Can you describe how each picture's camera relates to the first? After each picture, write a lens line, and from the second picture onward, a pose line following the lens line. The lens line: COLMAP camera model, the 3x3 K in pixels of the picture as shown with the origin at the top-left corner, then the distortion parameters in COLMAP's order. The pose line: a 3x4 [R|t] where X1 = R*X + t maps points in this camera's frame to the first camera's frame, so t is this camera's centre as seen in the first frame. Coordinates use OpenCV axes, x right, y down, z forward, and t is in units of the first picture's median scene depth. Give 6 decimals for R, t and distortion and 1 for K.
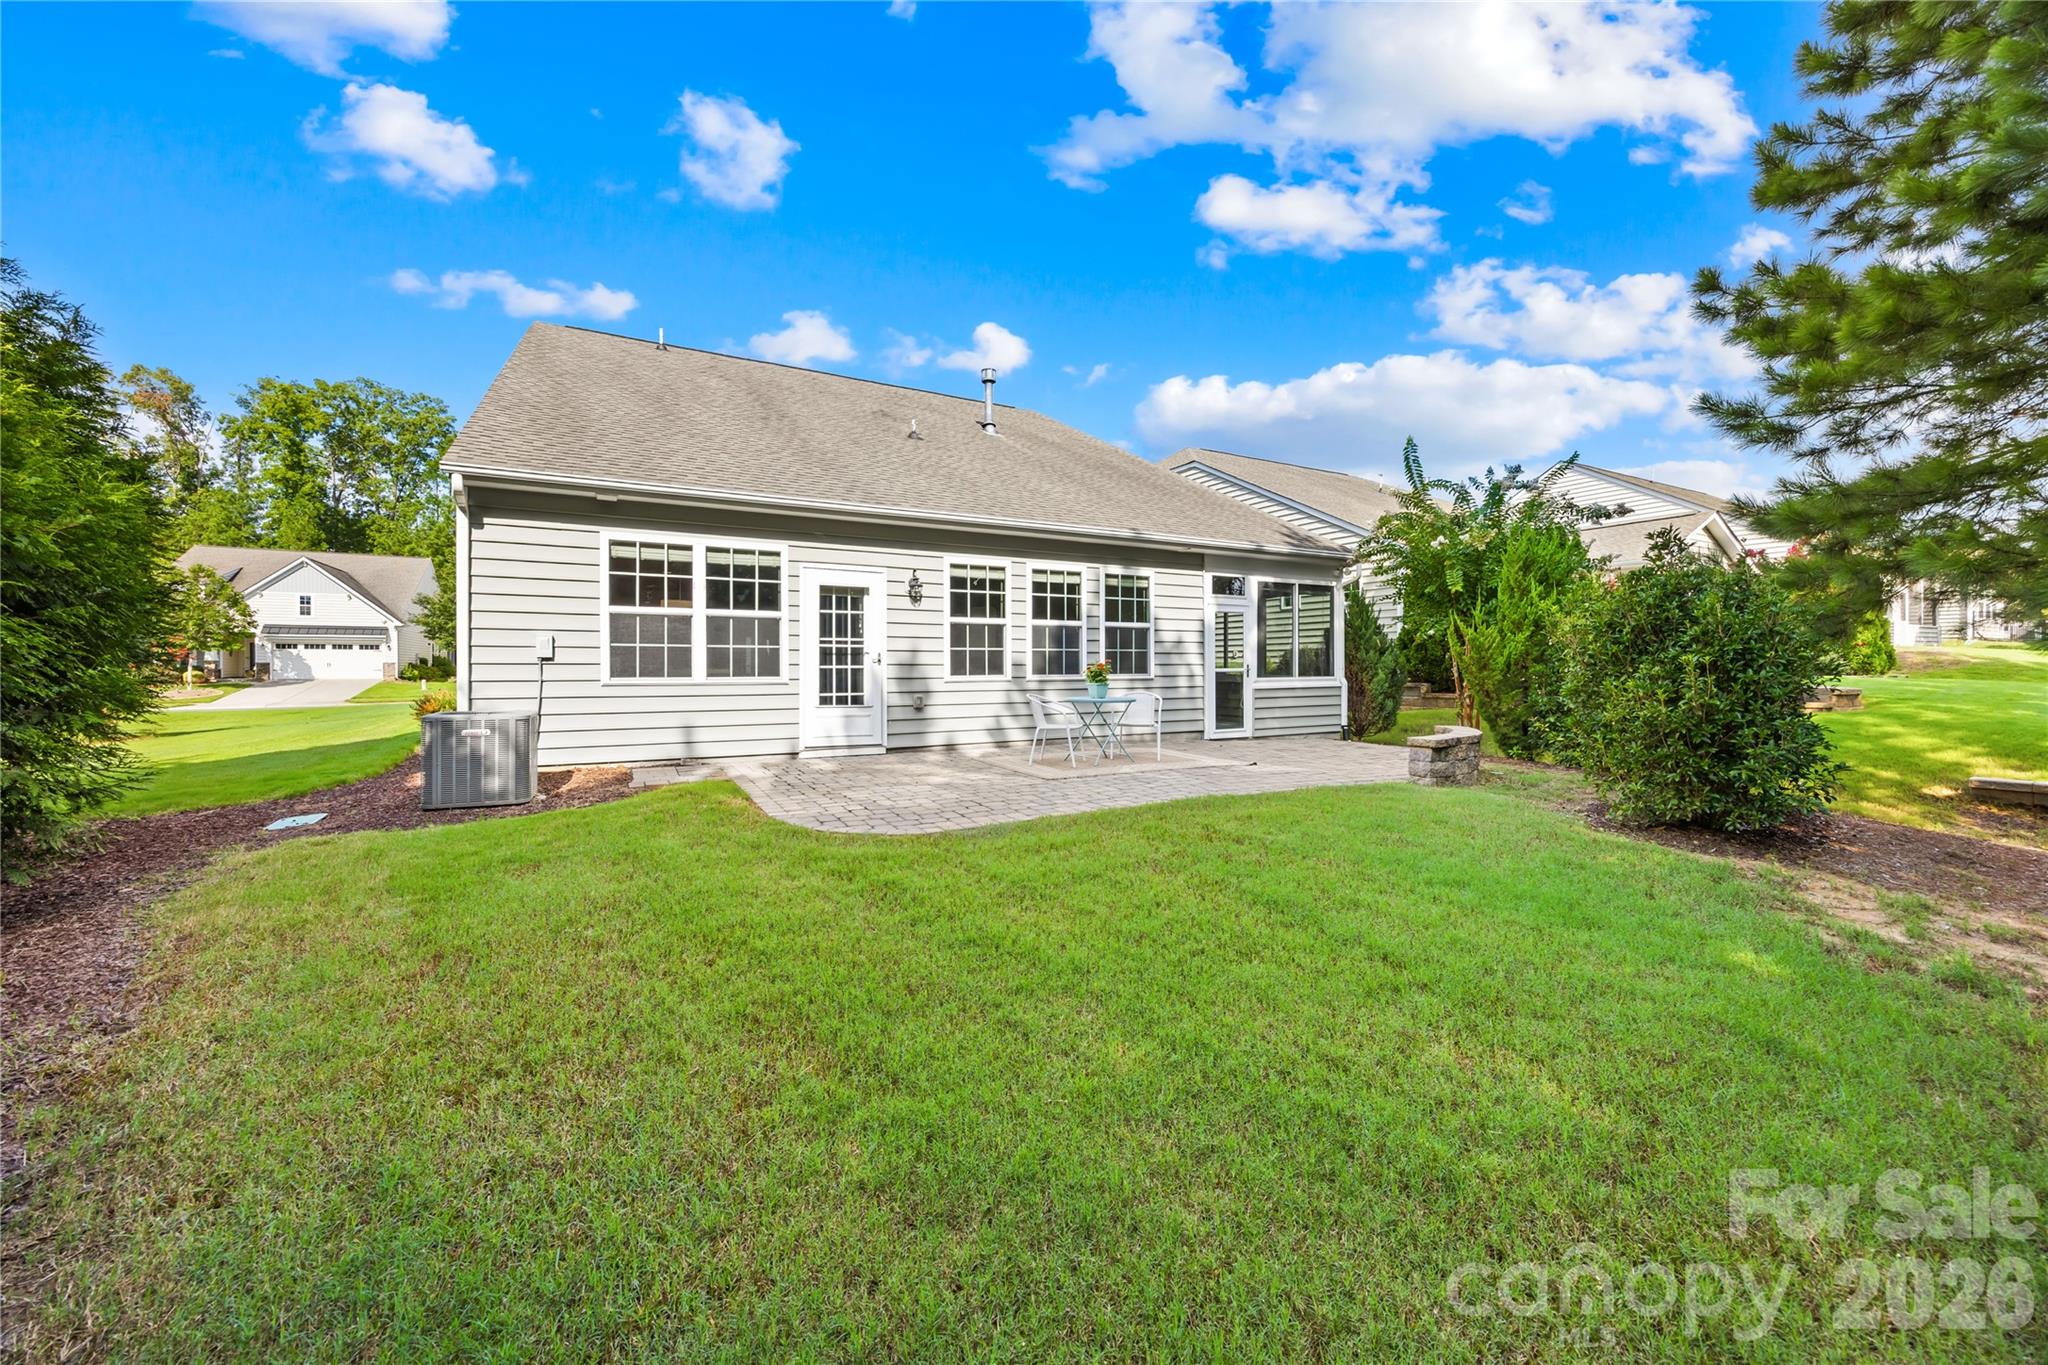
lens RADIAL K [[780.1, 0, 1018.2], [0, 780.1, 683.3], [0, 0, 1]] dist [-0.001730, -0.000080]
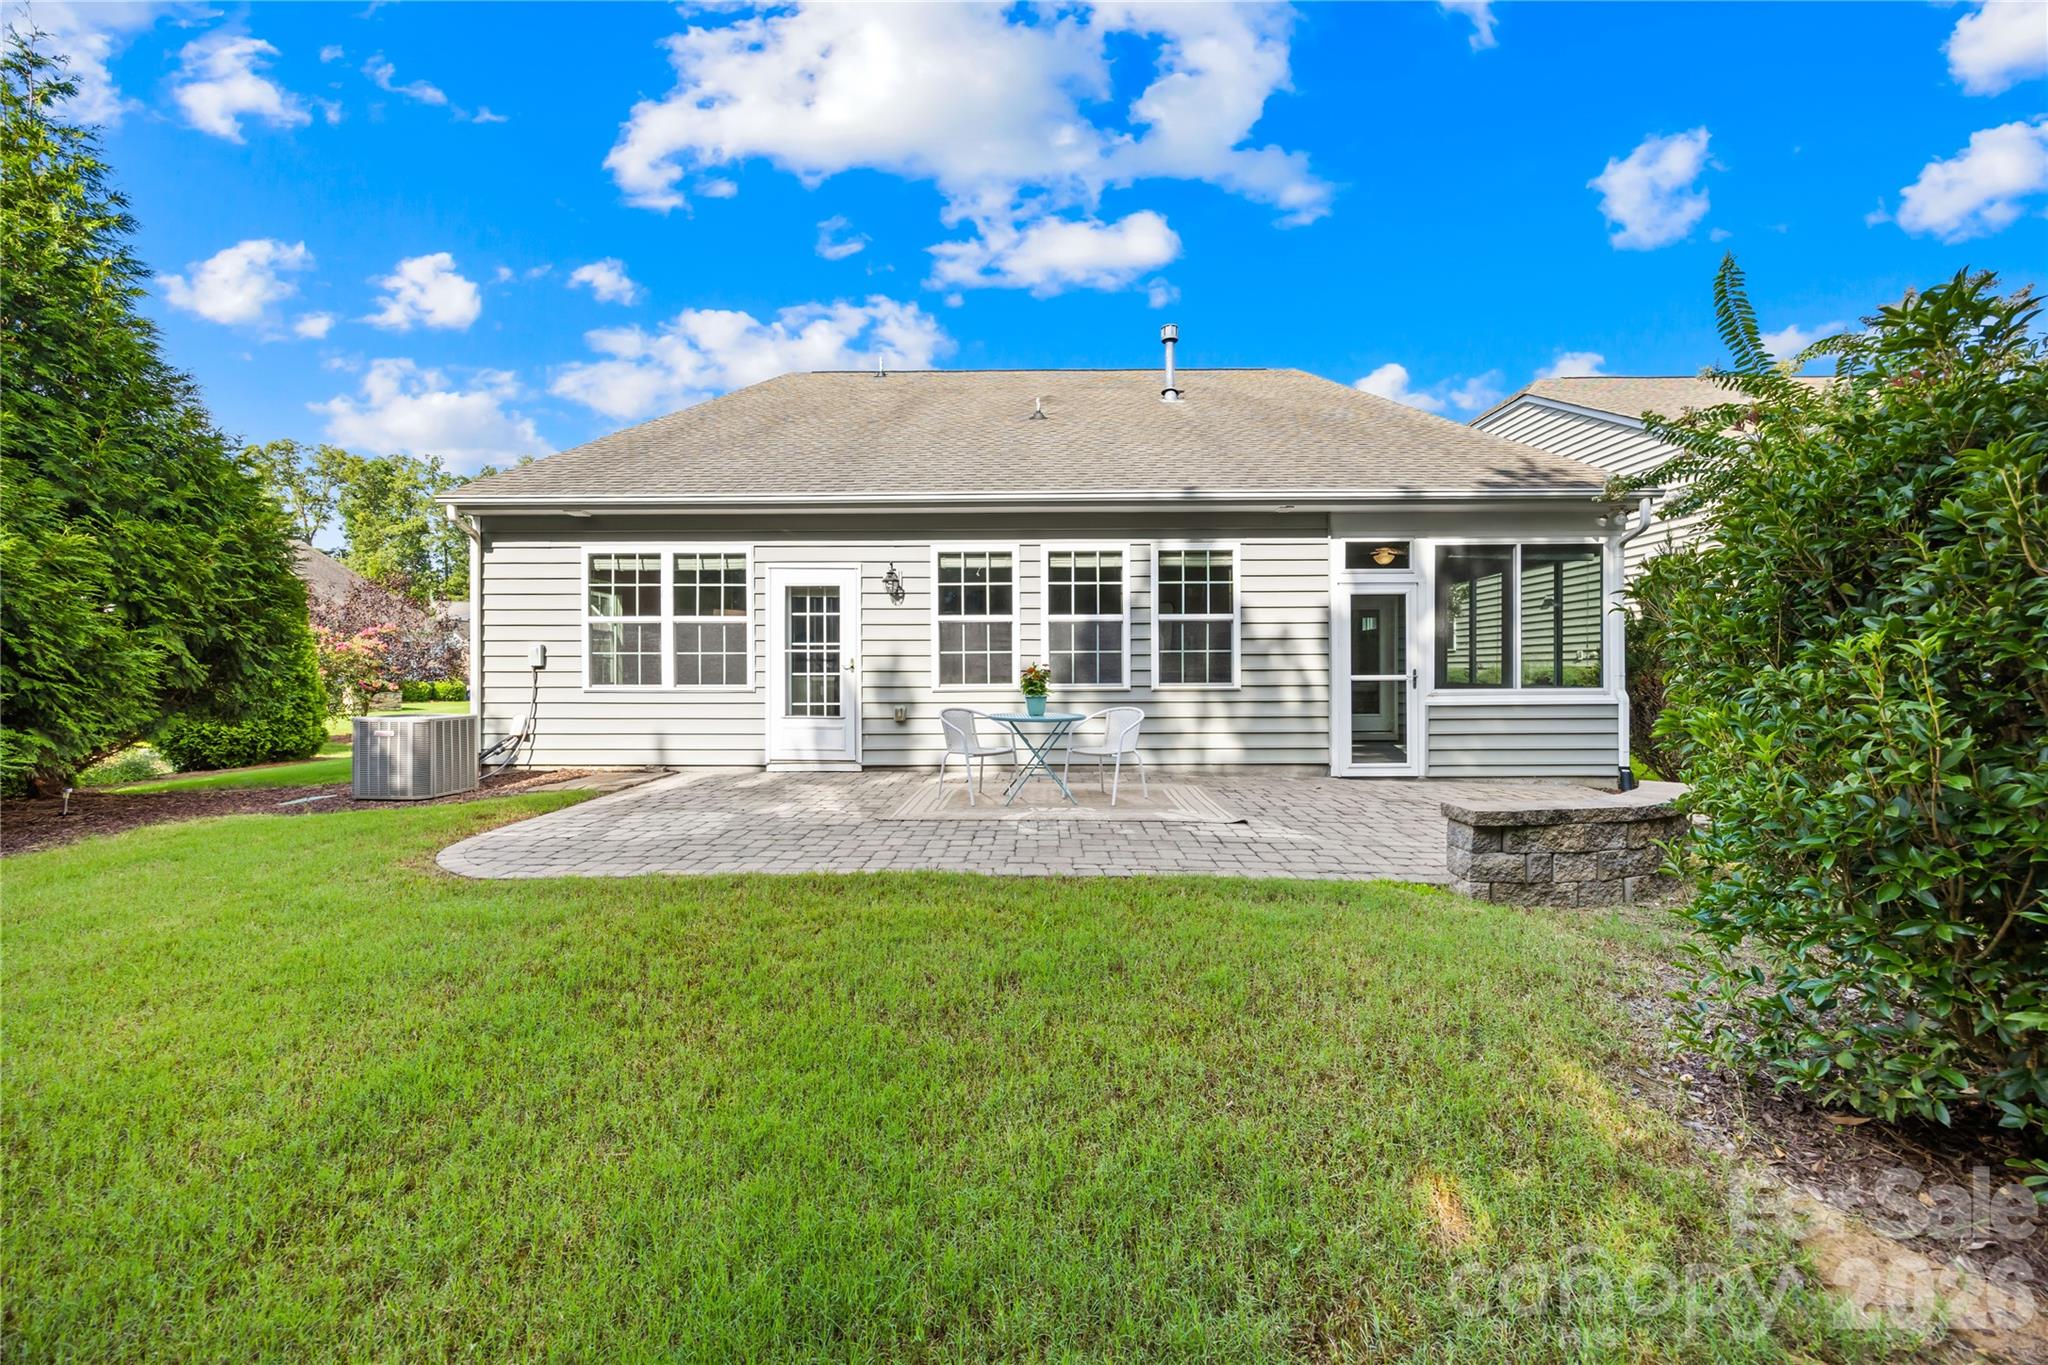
lens RADIAL K [[794.7, 0, 1036.5], [0, 794.7, 683.1], [0, 0, 1]] dist [-0.001284, -0.000157]
pose [[0.871496, 0.006191, -0.490363, 0.435373], [-0.008325, 0.999963, -0.002170, -0.010178], [0.490332, 0.005974, 0.871515, 0.298626]]
